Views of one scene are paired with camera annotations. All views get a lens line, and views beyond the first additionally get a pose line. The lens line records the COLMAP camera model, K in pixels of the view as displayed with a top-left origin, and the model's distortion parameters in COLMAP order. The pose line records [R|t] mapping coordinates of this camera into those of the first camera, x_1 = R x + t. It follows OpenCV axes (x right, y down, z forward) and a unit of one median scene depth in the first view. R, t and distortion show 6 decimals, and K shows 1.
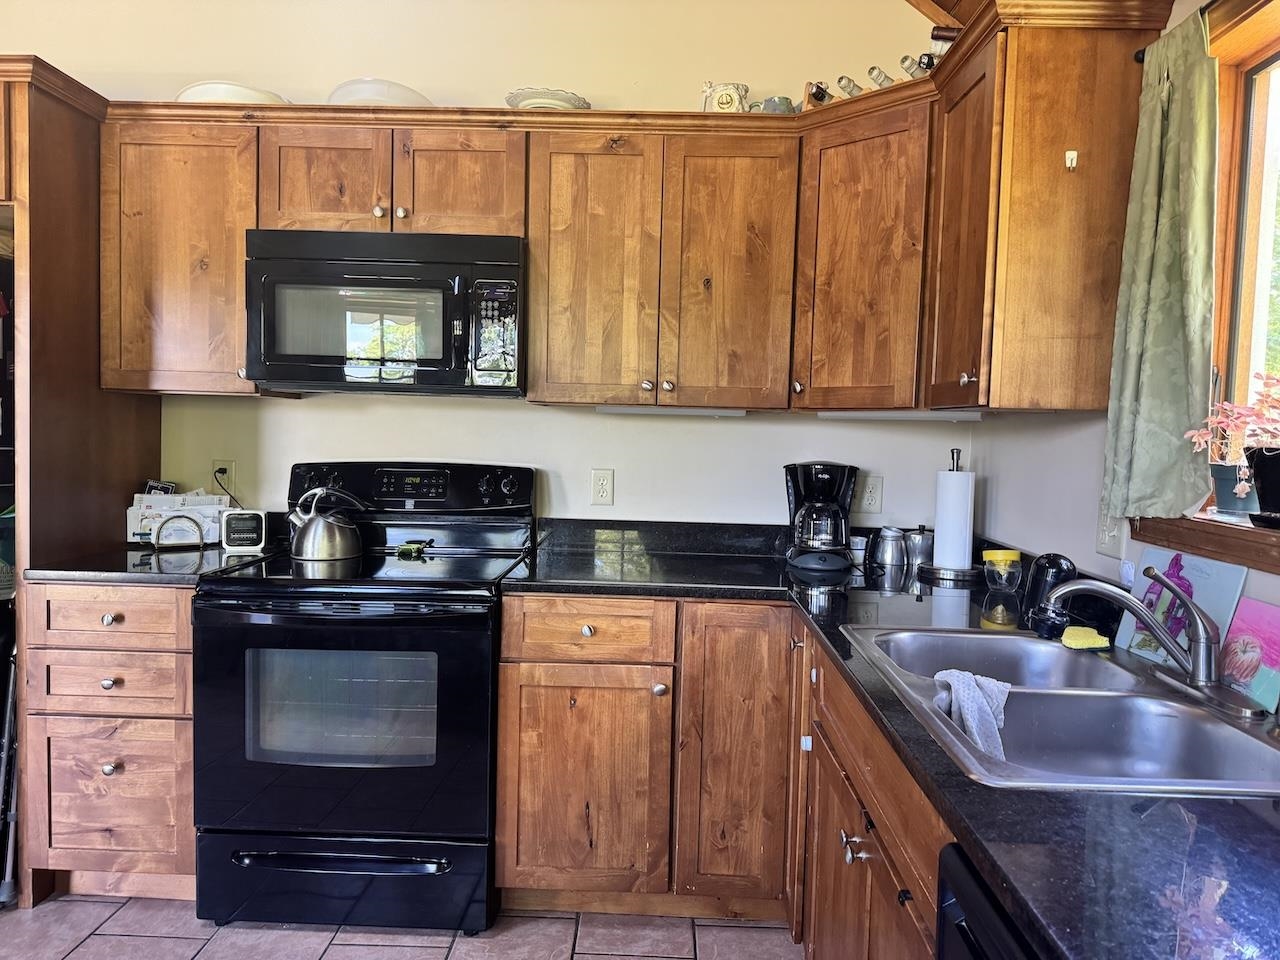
lens RADIAL K [[908.1, 0, 638.6], [0, 908.1, 478.2], [0, 0, 1]] dist [0.040657, -0.056405]
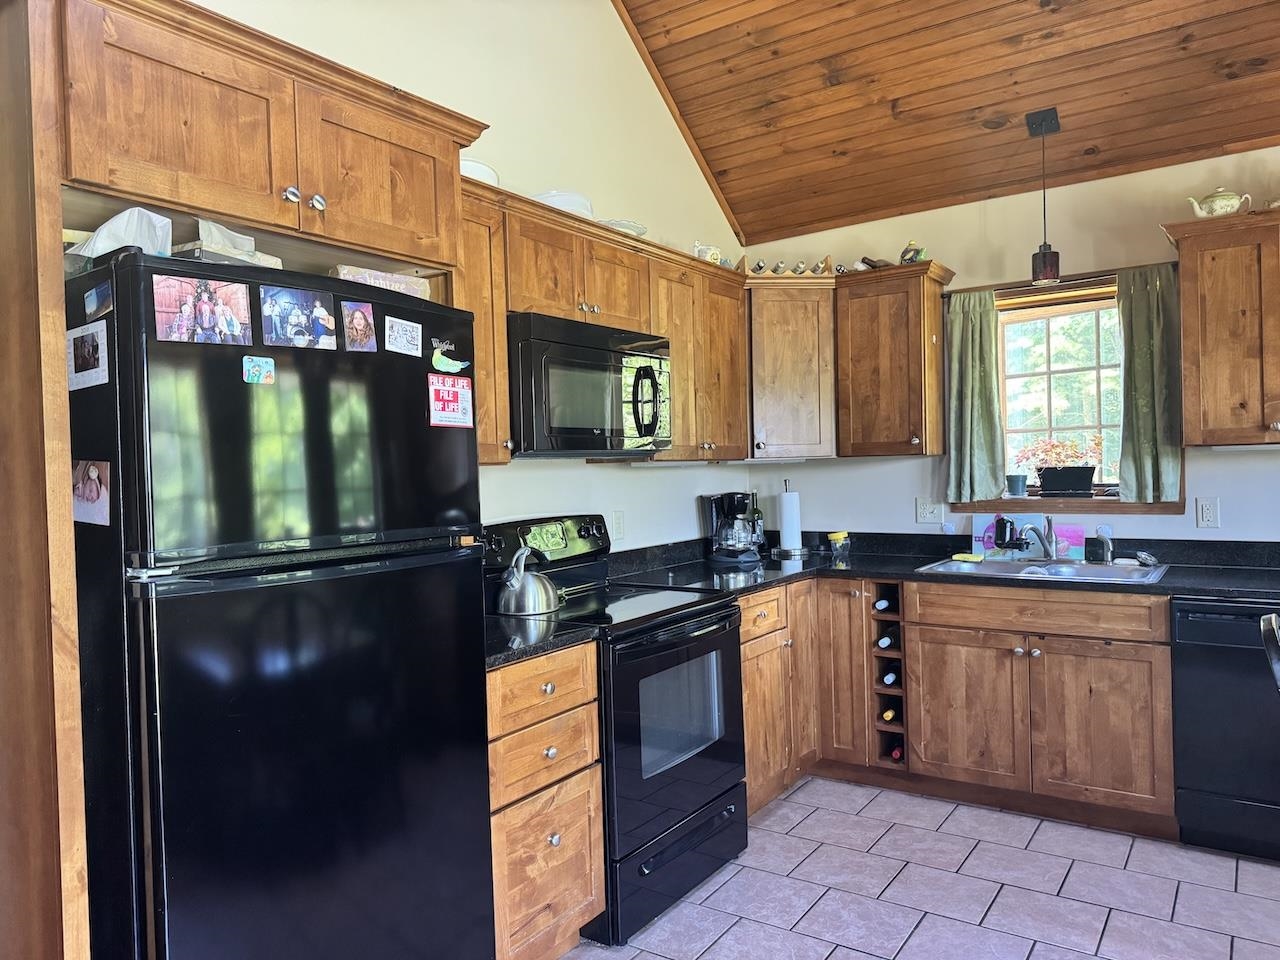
lens RADIAL K [[908.1, 0, 638.6], [0, 908.1, 478.2], [0, 0, 1]] dist [0.040657, -0.056405]
pose [[0.536546, -0.052054, 0.842264, -1.359934], [0.091147, 0.995831, 0.003482, -0.073957], [-0.838934, 0.074901, 0.539054, 0.351749]]
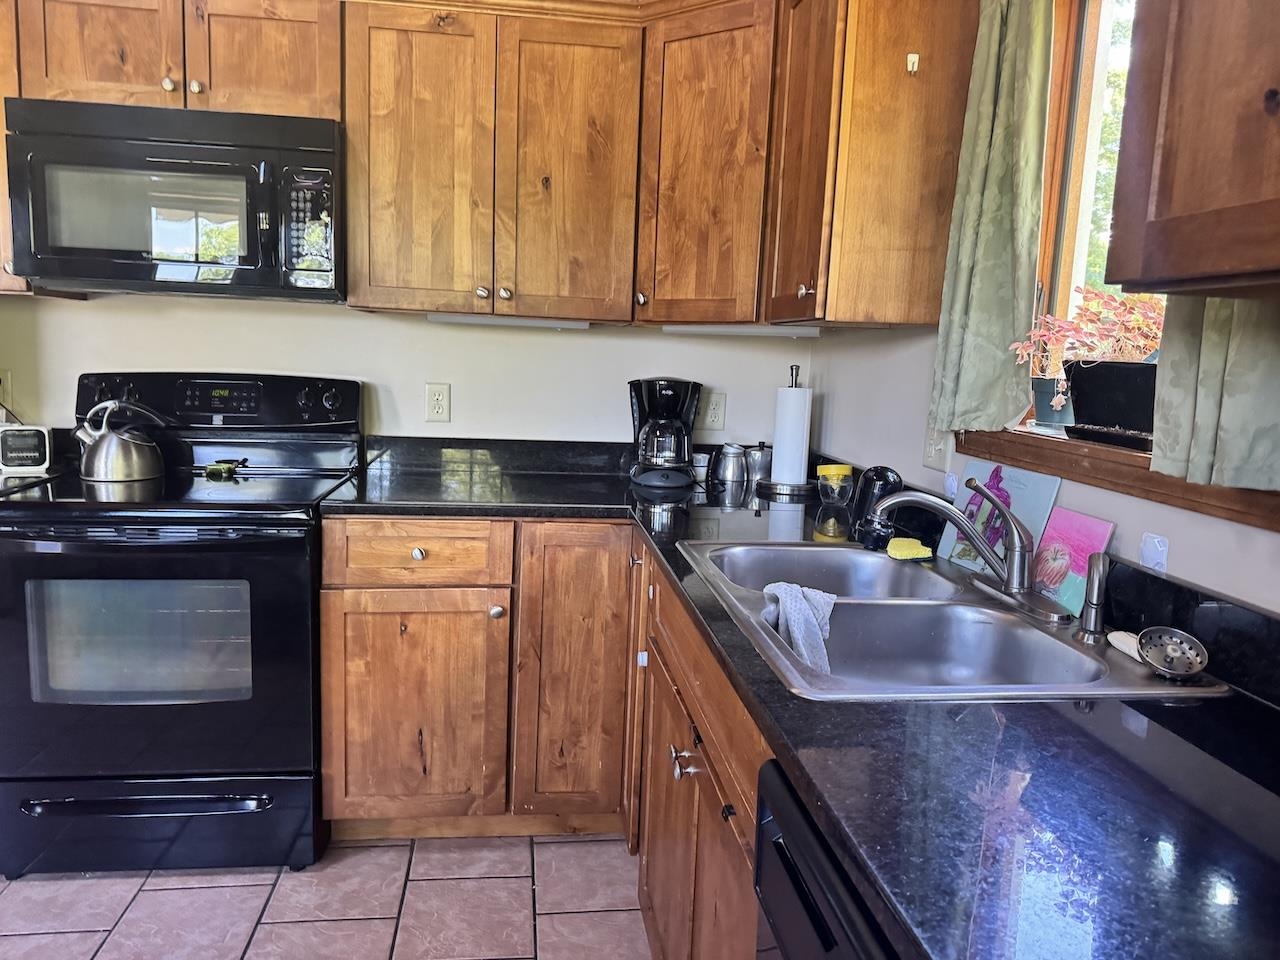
lens RADIAL K [[906.4, 0, 640.0], [0, 906.4, 480.0], [0, 0, 1]] dist [0.031019, -0.052442]
pose [[0.987635, -0.008418, 0.156542, 0.024419], [-0.005419, 0.996128, 0.087753, 0.007892], [-0.156674, -0.087516, 0.983765, 0.042245]]
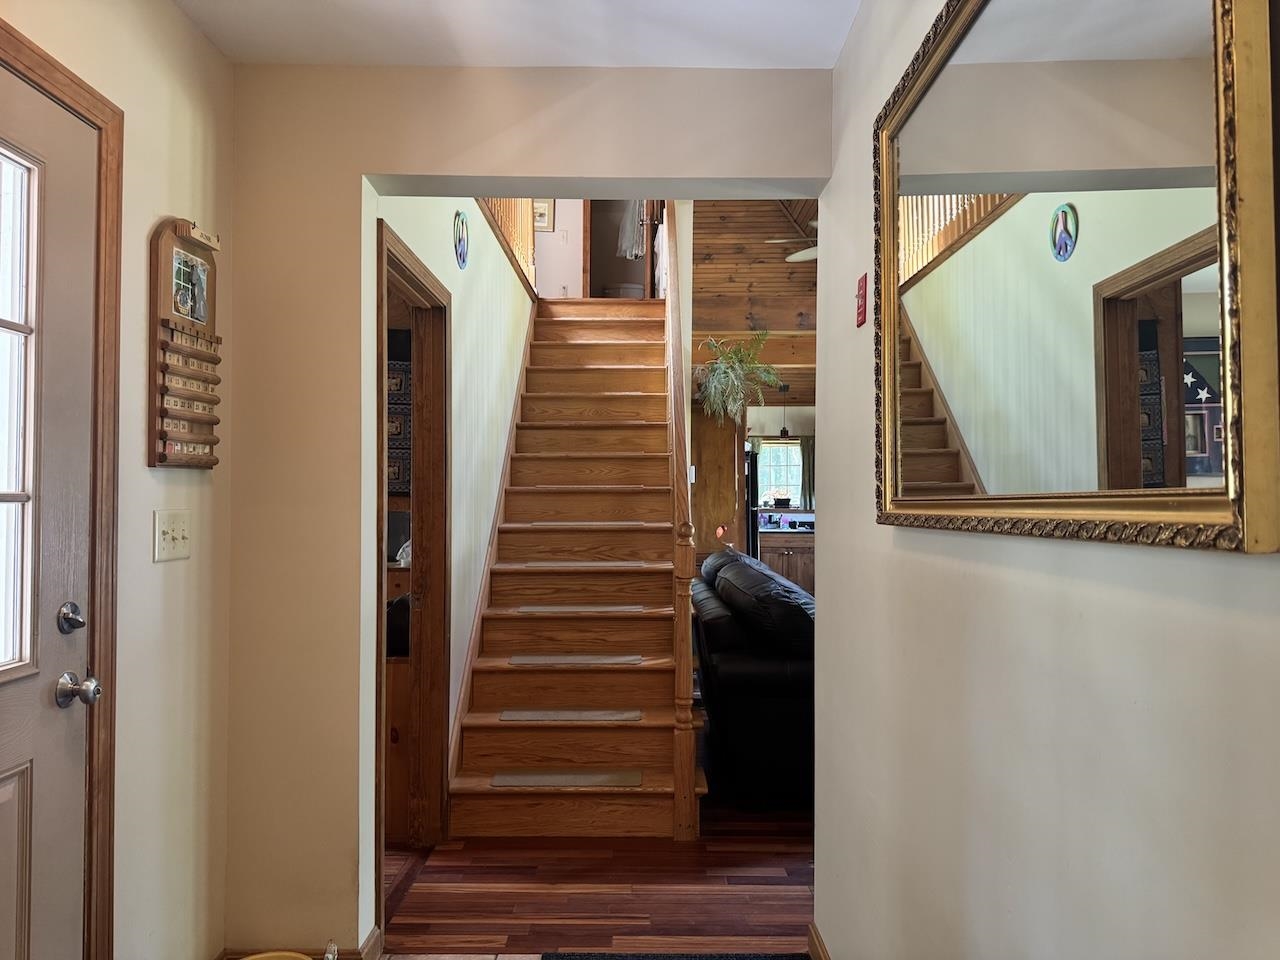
lens RADIAL K [[908.1, 0, 638.6], [0, 908.1, 478.2], [0, 0, 1]] dist [0.040657, -0.056405]
pose [[-0.019271, 0.005076, 0.999801, -4.477990], [0.058992, 0.998251, -0.003931, -0.154790], [-0.998072, 0.058905, -0.019537, 1.459350]]
